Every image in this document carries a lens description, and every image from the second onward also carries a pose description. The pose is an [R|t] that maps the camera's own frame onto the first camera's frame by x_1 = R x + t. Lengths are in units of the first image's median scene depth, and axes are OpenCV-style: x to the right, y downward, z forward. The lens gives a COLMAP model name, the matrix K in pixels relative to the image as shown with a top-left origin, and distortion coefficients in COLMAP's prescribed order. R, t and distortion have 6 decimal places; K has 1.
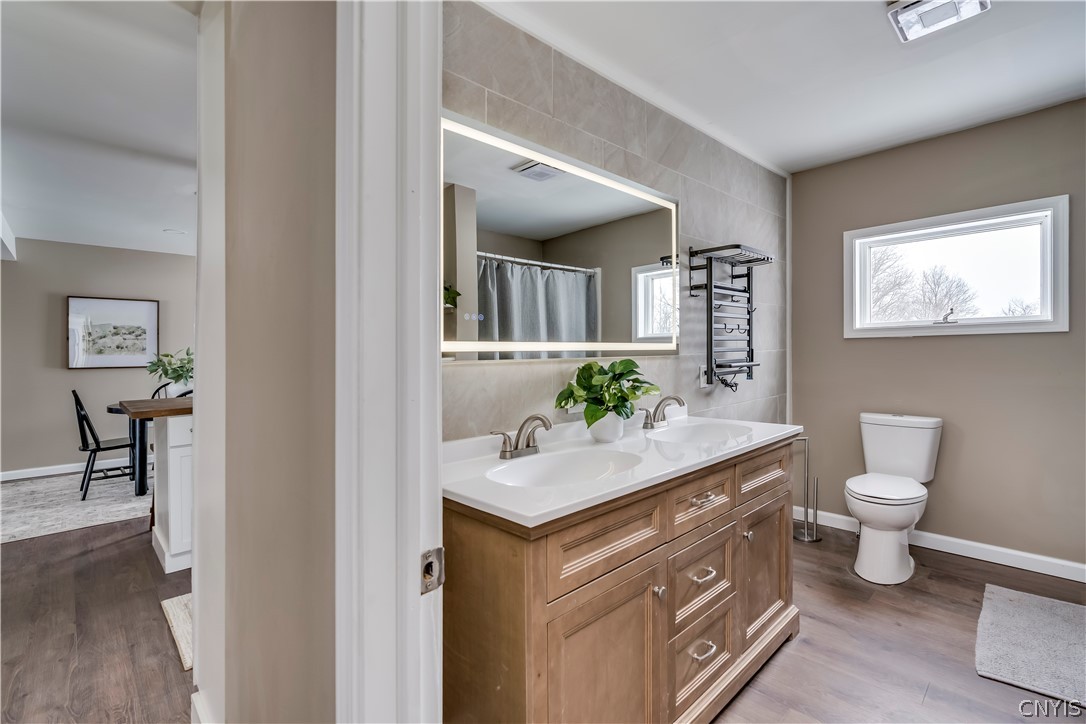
lens RADIAL K [[493.2, 0, 541.8], [0, 493.2, 333.6], [0, 0, 1]] dist [-0.012034, 0.003597]
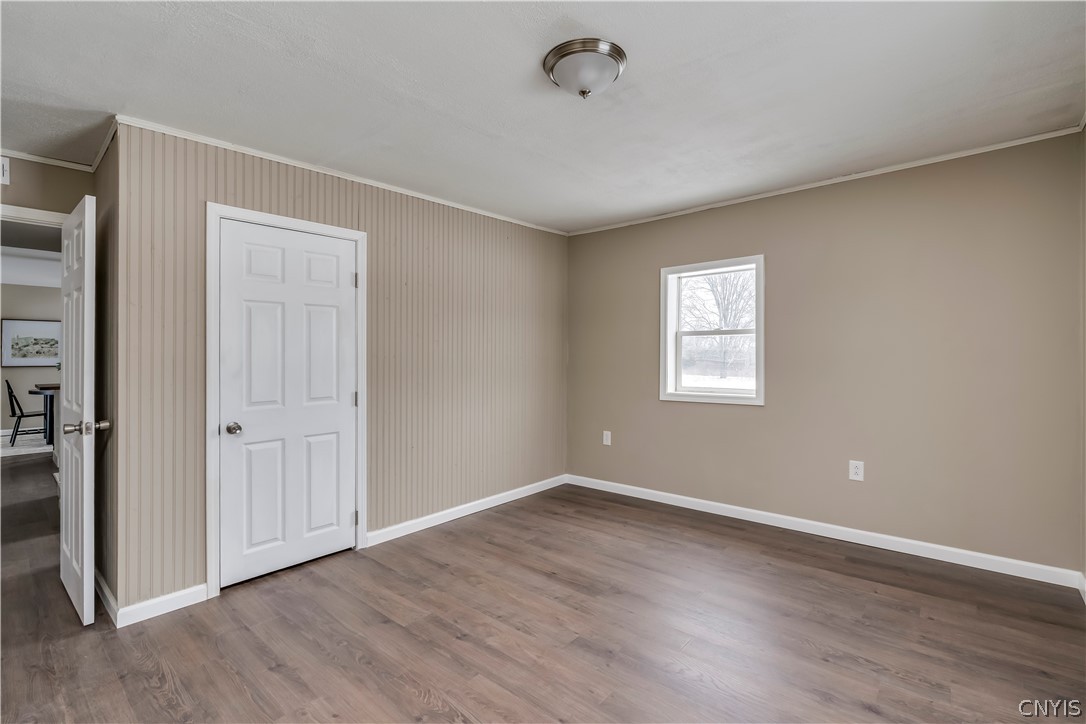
lens RADIAL K [[493.2, 0, 536.8], [0, 493.2, 342.8], [0, 0, 1]] dist [-0.012034, 0.003597]
pose [[0.996993, 0.016272, 0.075760, 0.566032], [-0.016229, 0.999868, -0.001185, -0.027330], [-0.075769, -0.000048, 0.997125, -0.631238]]
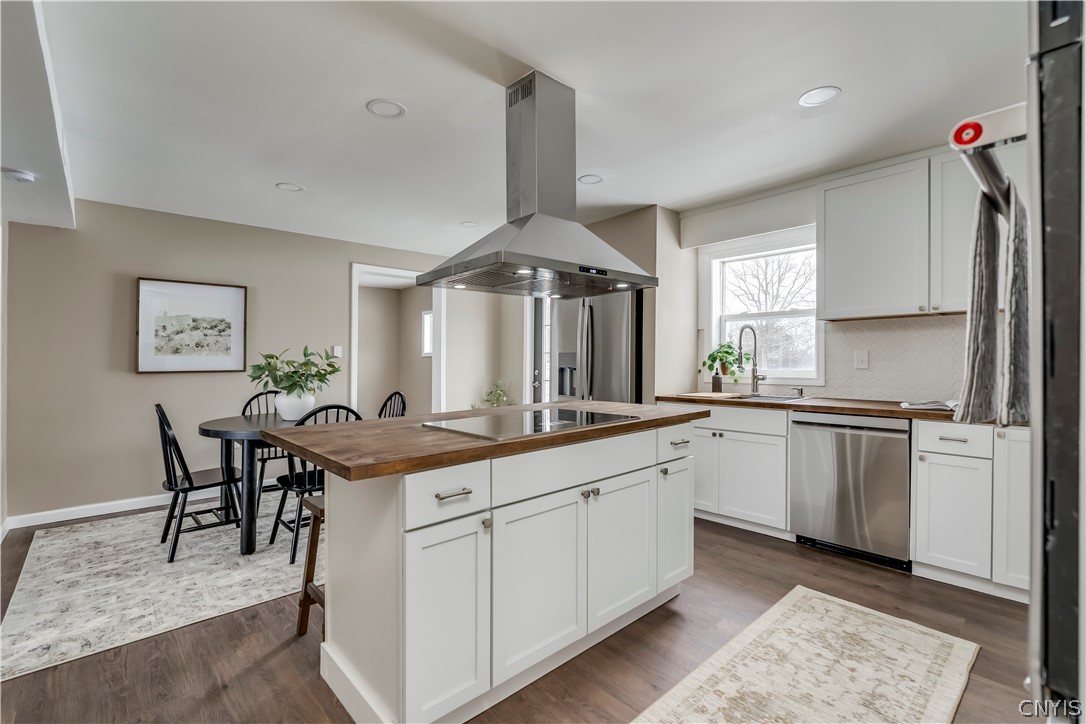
lens RADIAL K [[493.2, 0, 538.6], [0, 493.2, 338.5], [0, 0, 1]] dist [-0.012034, 0.003597]
pose [[0.999473, 0.010314, -0.030774, -0.327231], [-0.010523, 0.999923, -0.006645, 0.017342], [0.030703, 0.006965, 0.999504, 0.261469]]
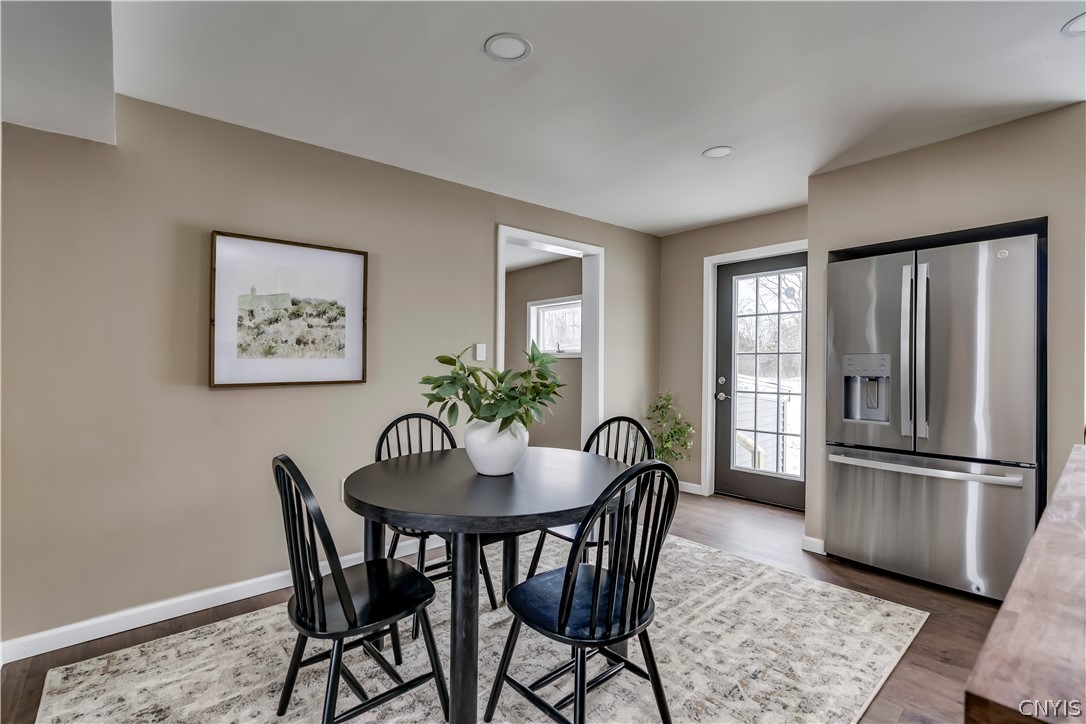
lens RADIAL K [[493.2, 0, 536.5], [0, 493.2, 336.4], [0, 0, 1]] dist [-0.012034, 0.003597]
pose [[0.998090, 0.010499, -0.060877, -0.642537], [-0.011061, 0.999899, -0.008899, 0.025435], [0.060777, 0.009555, 0.998106, 0.560545]]
